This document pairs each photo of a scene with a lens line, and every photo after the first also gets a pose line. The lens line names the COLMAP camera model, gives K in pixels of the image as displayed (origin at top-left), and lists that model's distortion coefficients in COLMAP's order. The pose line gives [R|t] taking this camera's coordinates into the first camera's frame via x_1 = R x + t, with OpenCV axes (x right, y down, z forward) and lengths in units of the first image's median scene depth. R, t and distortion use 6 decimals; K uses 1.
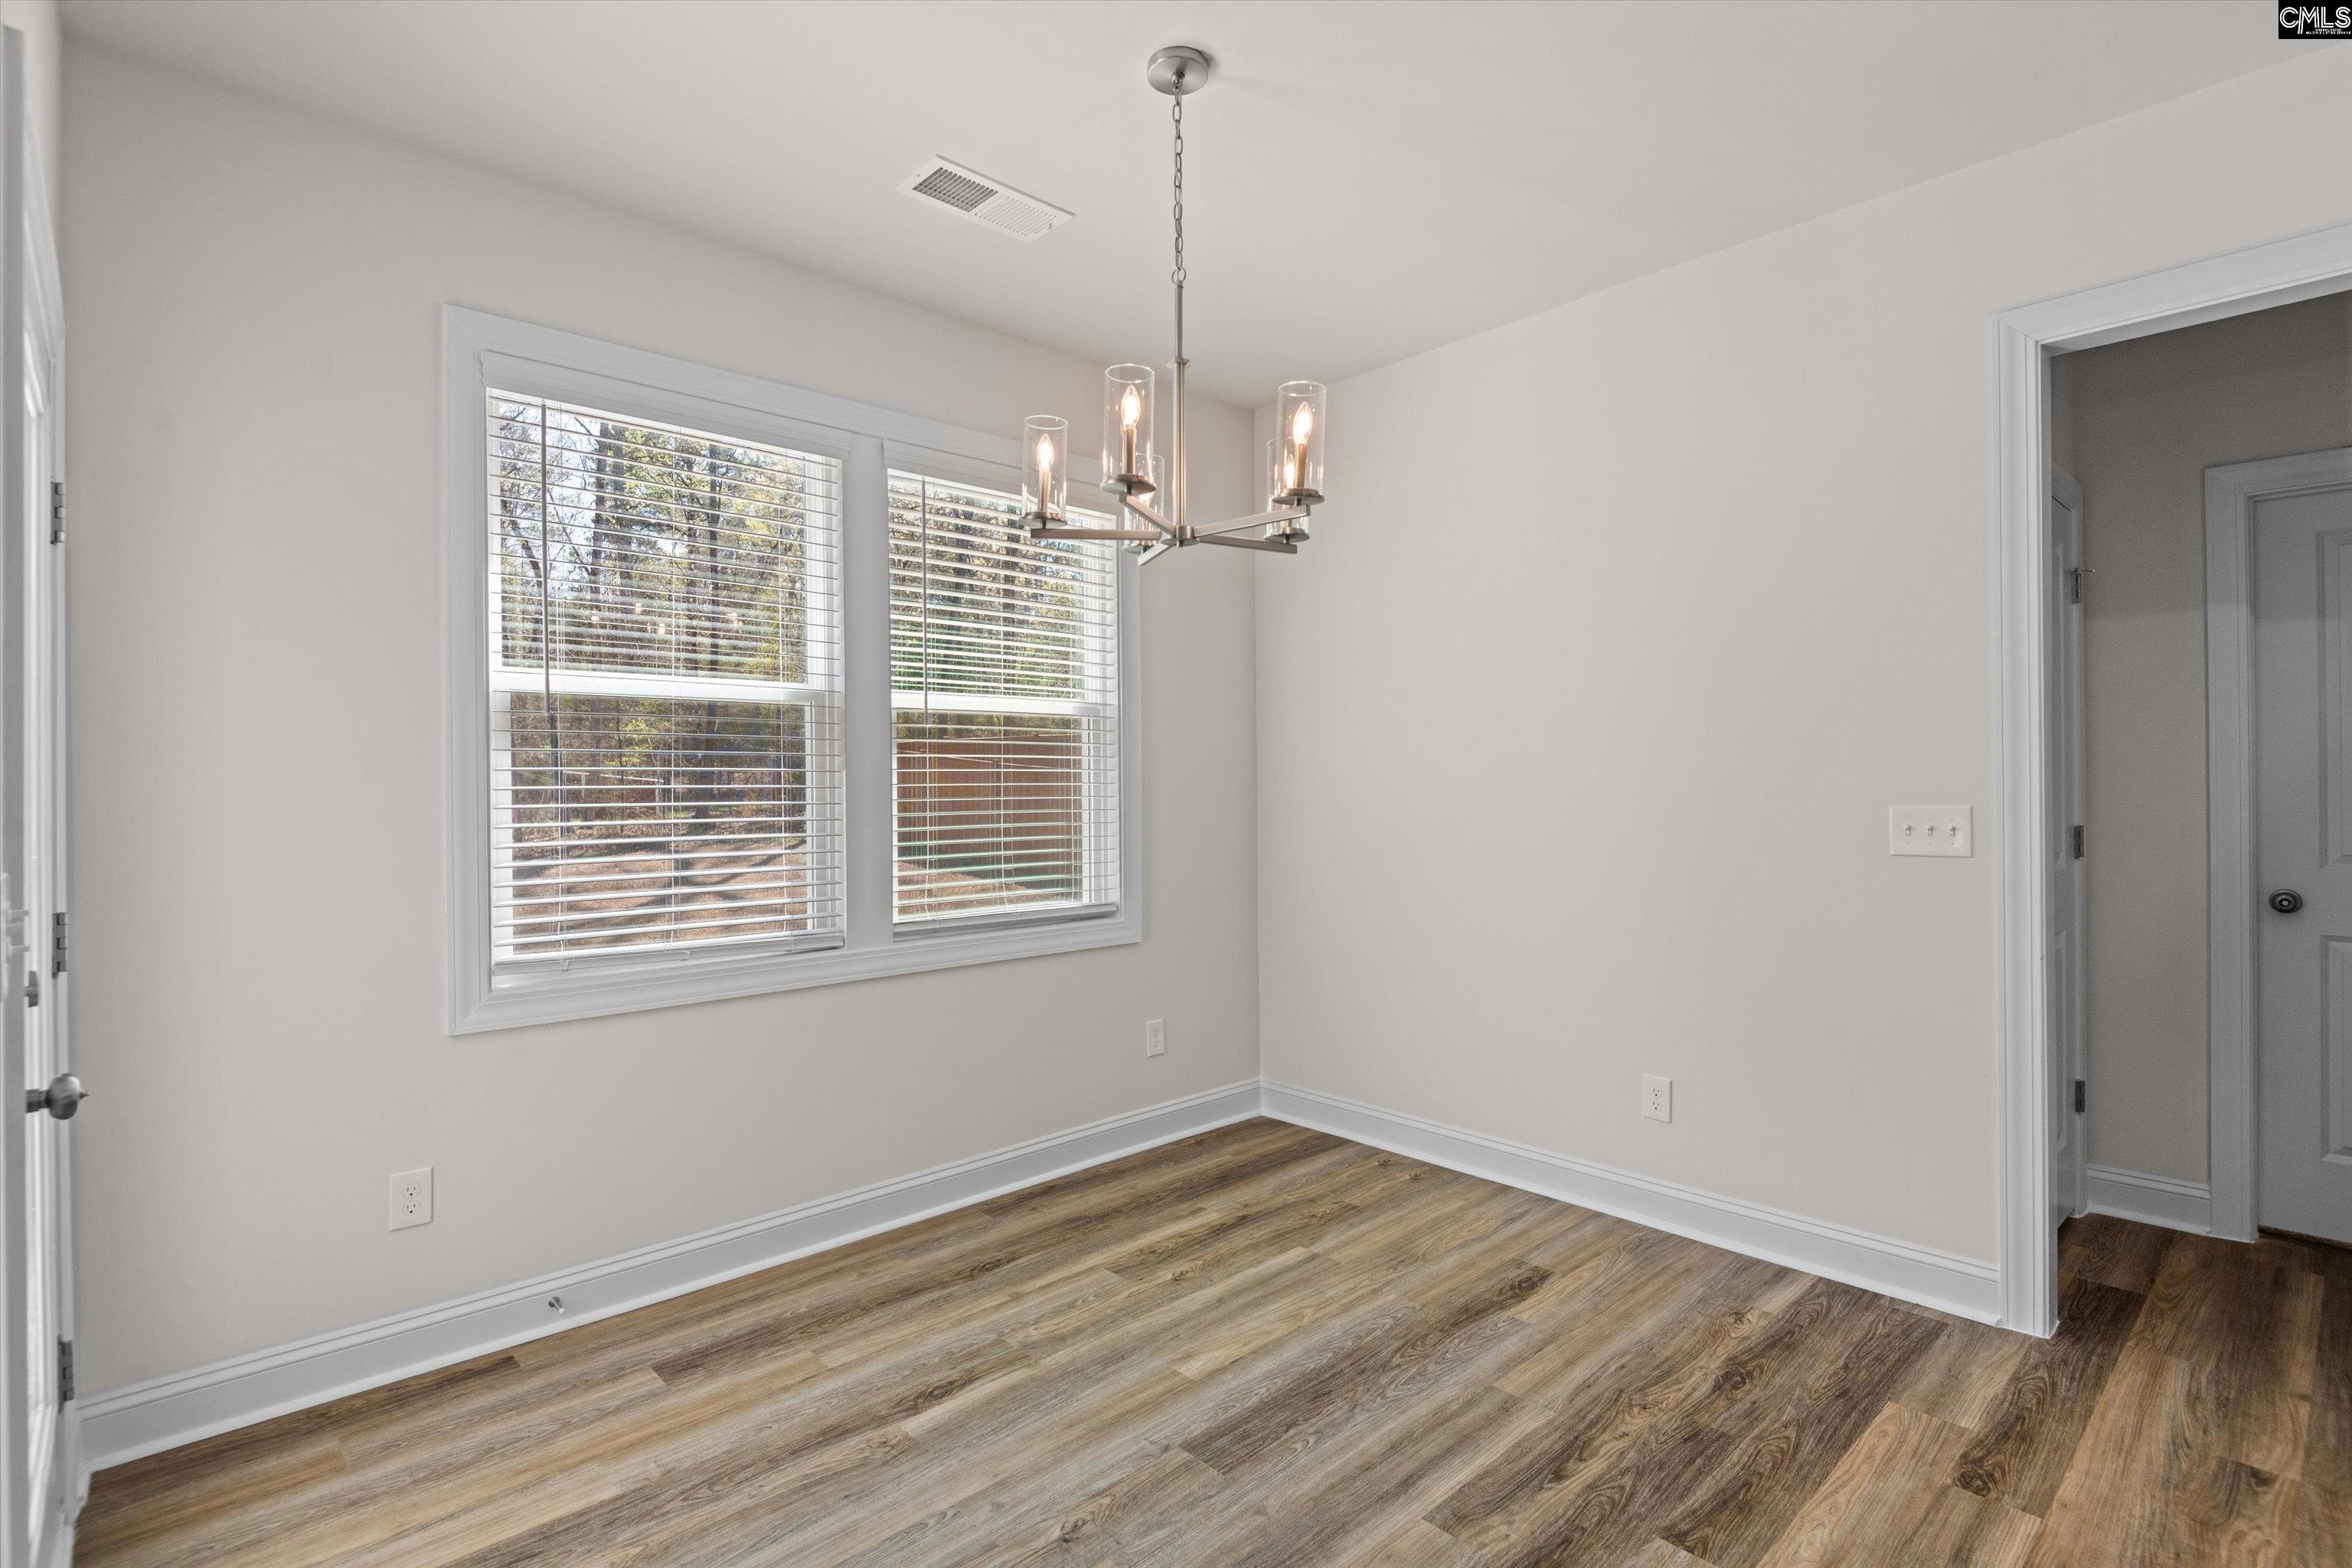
lens RADIAL K [[1121.2, 0, 1191.5], [0, 1121.2, 779.5], [0, 0, 1]] dist [-0.000977, -0.001808]
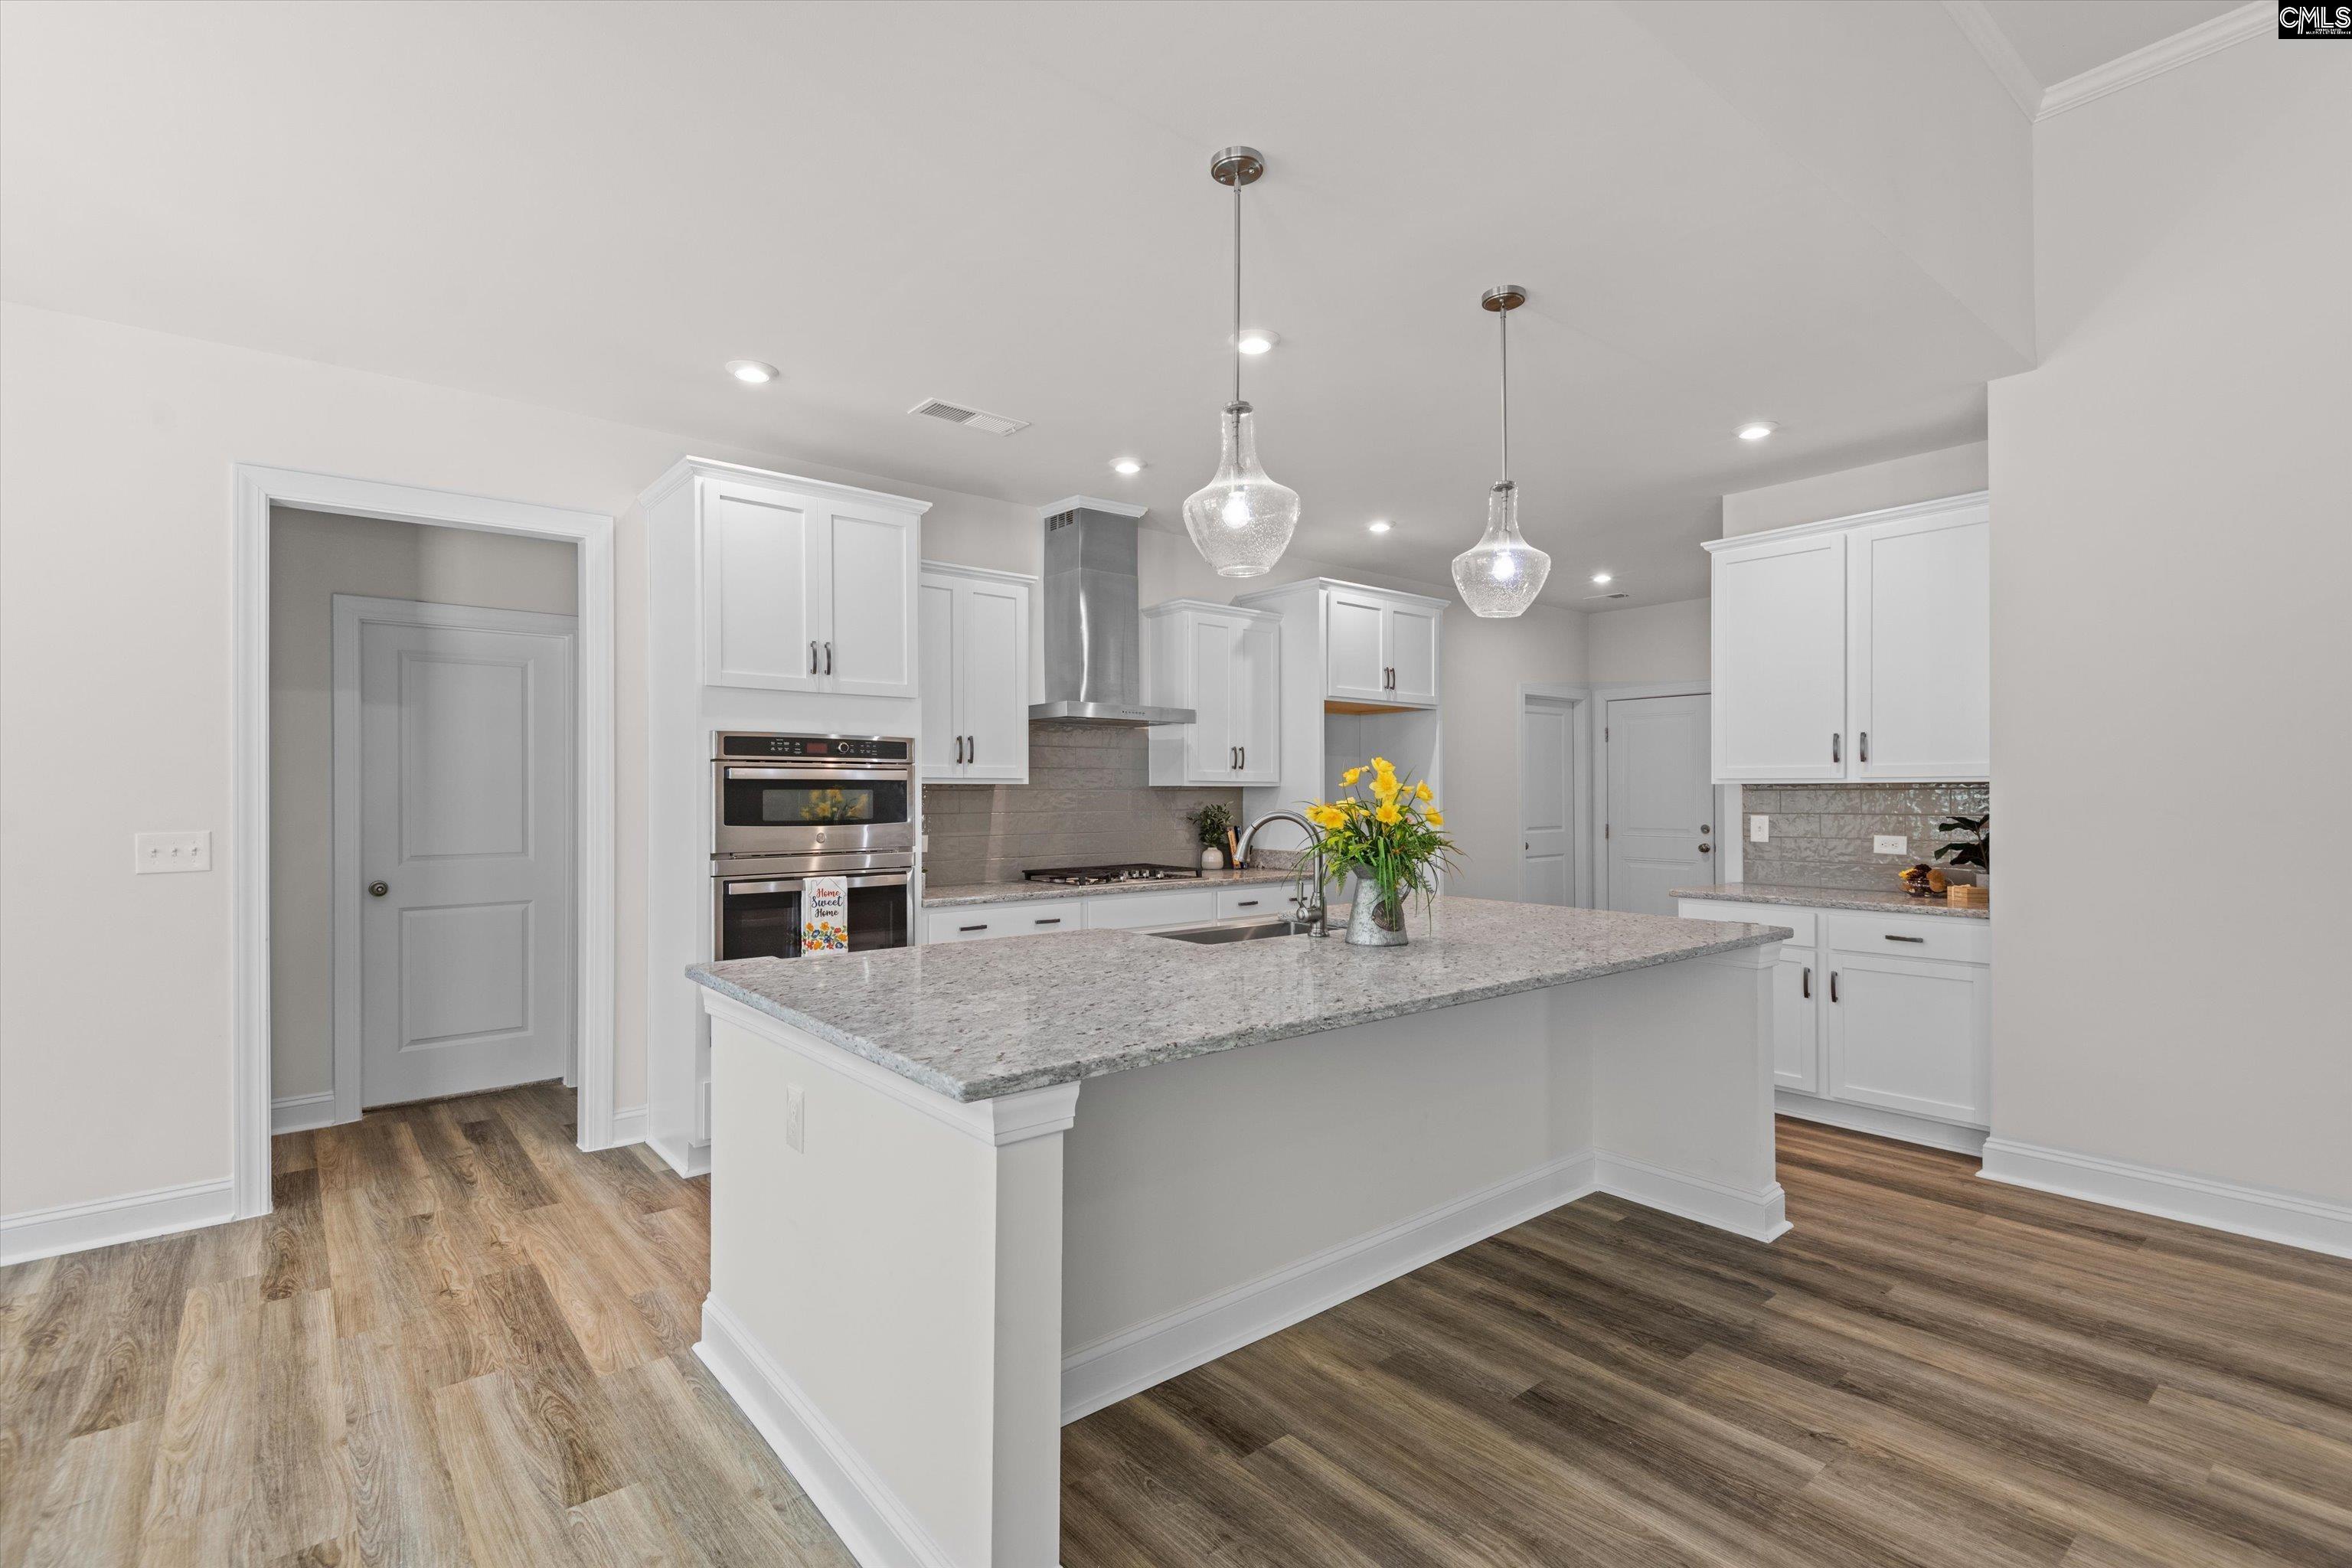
lens RADIAL K [[1081.9, 0, 1166.7], [0, 1081.9, 786.0], [0, 0, 1]] dist [0.013536, -0.000987]
pose [[0.061987, 0.012838, 0.997994, -0.514957], [0.003826, 0.999907, -0.013100, -0.008185], [-0.998070, 0.004630, 0.061932, -0.191501]]
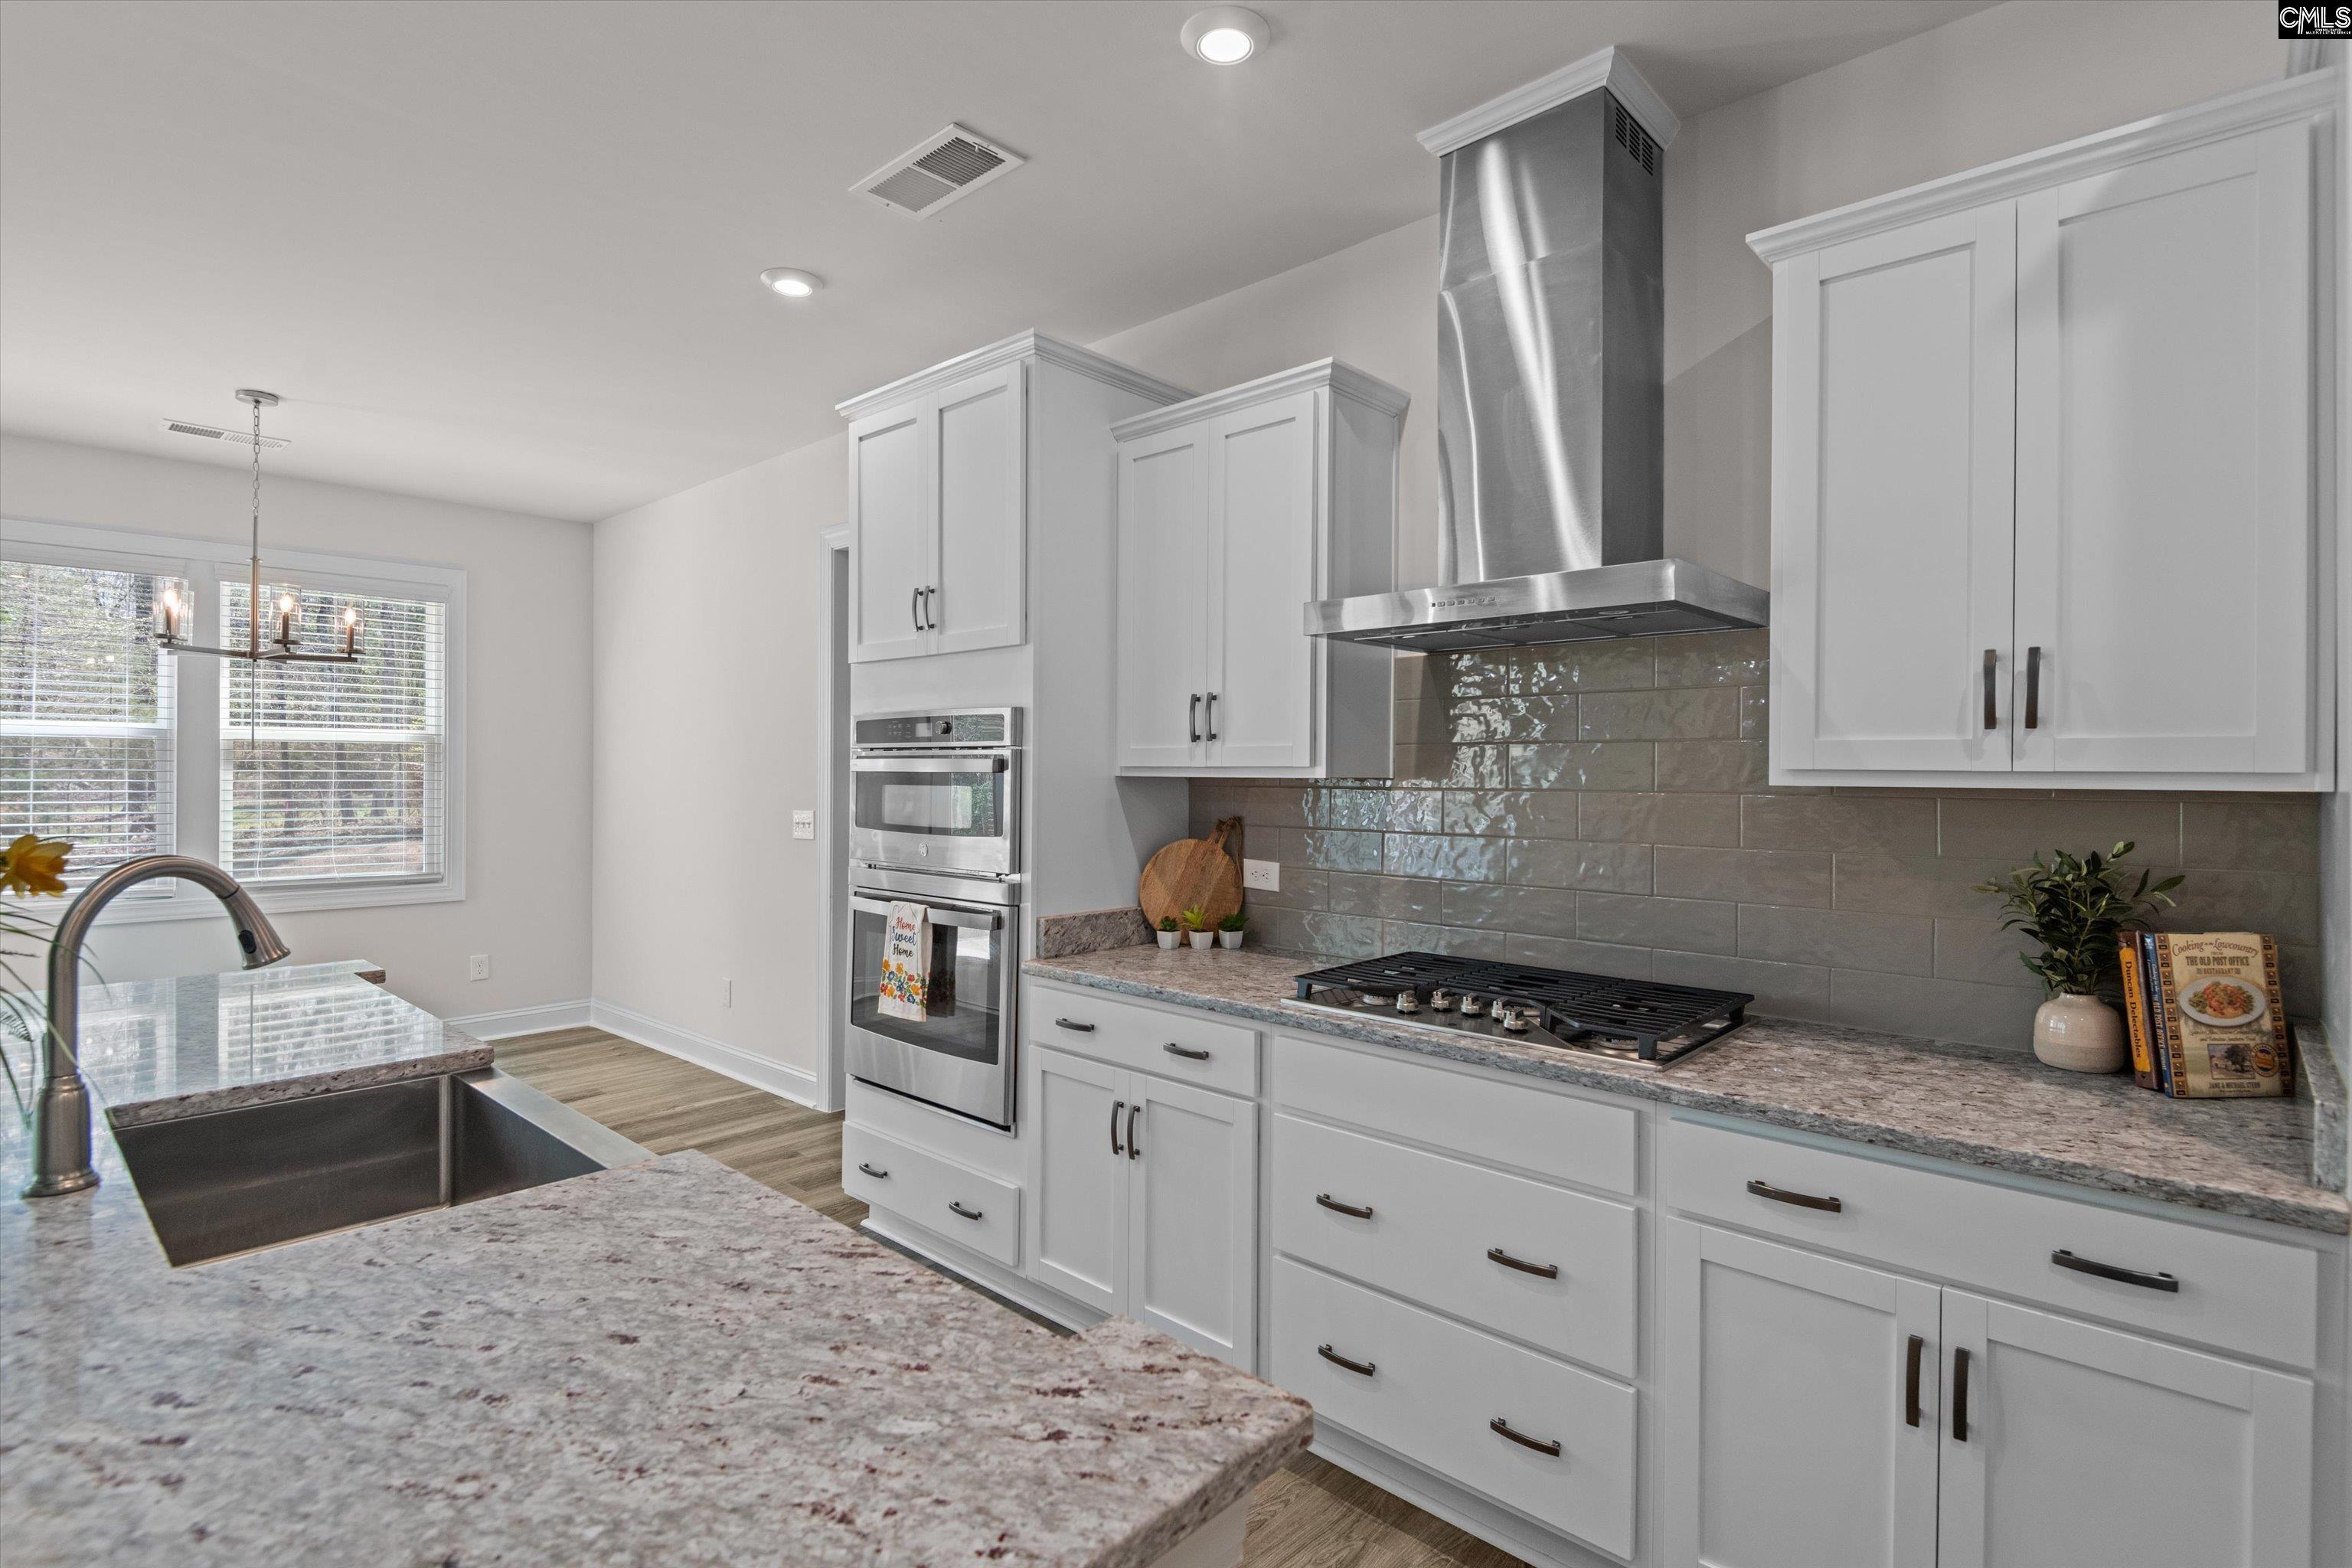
lens RADIAL K [[1123.4, 0, 1164.9], [0, 1123.4, 776.4], [0, 0, 1]] dist [0.018064, -0.015226]
pose [[0.996695, 0.011611, 0.080403, 1.130132], [-0.011613, 0.999932, -0.000447, -0.036554], [-0.080403, -0.000488, 0.996762, -0.803531]]
